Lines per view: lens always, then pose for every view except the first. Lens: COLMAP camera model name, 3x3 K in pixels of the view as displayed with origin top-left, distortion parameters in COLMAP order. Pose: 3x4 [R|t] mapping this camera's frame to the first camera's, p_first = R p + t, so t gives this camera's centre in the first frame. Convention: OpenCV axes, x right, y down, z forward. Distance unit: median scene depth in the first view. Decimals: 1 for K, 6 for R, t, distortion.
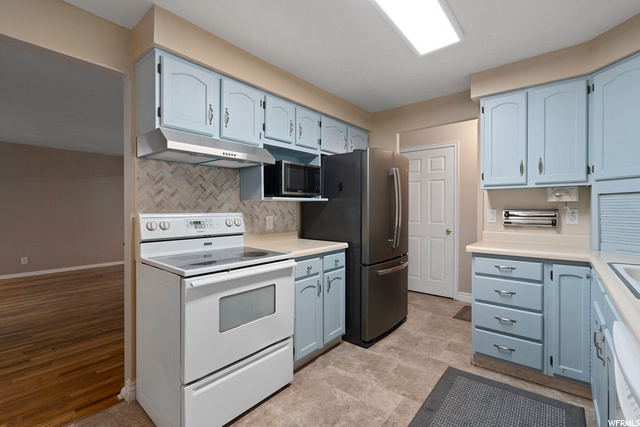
lens RADIAL K [[287.1, 0, 320.8], [0, 287.1, 209.9], [0, 0, 1]] dist [0.000211, 0.000128]
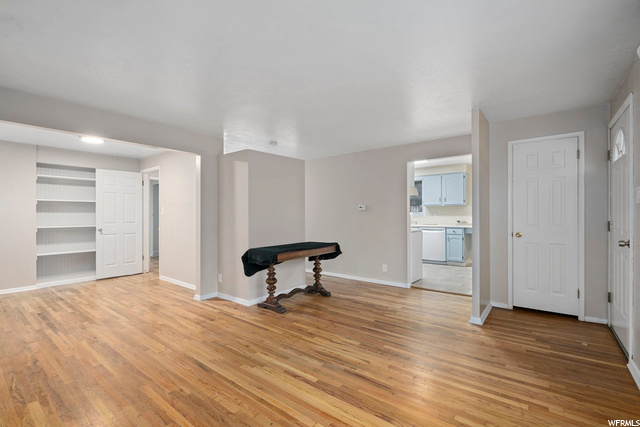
lens RADIAL K [[292.1, 0, 321.2], [0, 292.1, 215.9], [0, 0, 1]] dist [-0.001020, 0.000043]
pose [[-0.029906, -0.004687, 0.999542, -2.259561], [0.001151, 0.999988, 0.004724, 0.006668], [-0.999552, 0.001292, -0.029900, 1.293049]]
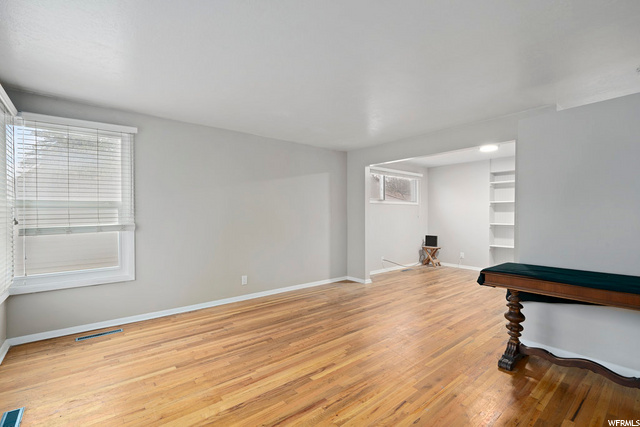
lens RADIAL K [[292.1, 0, 321.2], [0, 292.1, 215.9], [0, 0, 1]] dist [-0.001020, 0.000043]
pose [[0.981175, -0.001685, -0.193111, -1.287574], [0.002930, 0.999977, 0.006164, 0.003992], [0.193096, -0.006613, 0.981158, 0.501008]]
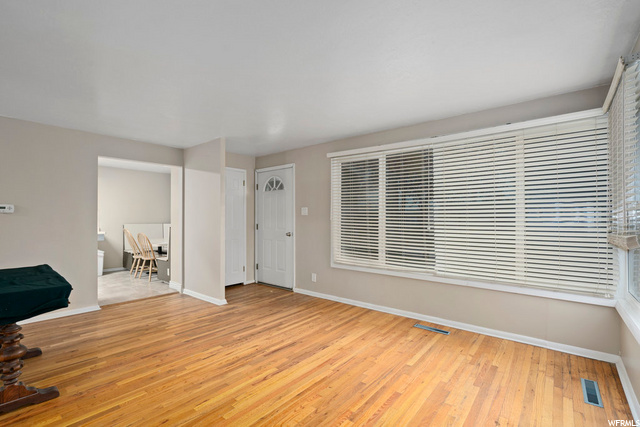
lens RADIAL K [[292.1, 0, 321.2], [0, 292.1, 215.9], [0, 0, 1]] dist [-0.001020, 0.000043]
pose [[-0.999998, -0.001824, 0.000172, -1.604990], [-0.001826, 0.999905, -0.013697, 0.006547], [-0.000147, -0.013698, -0.999906, 2.174309]]
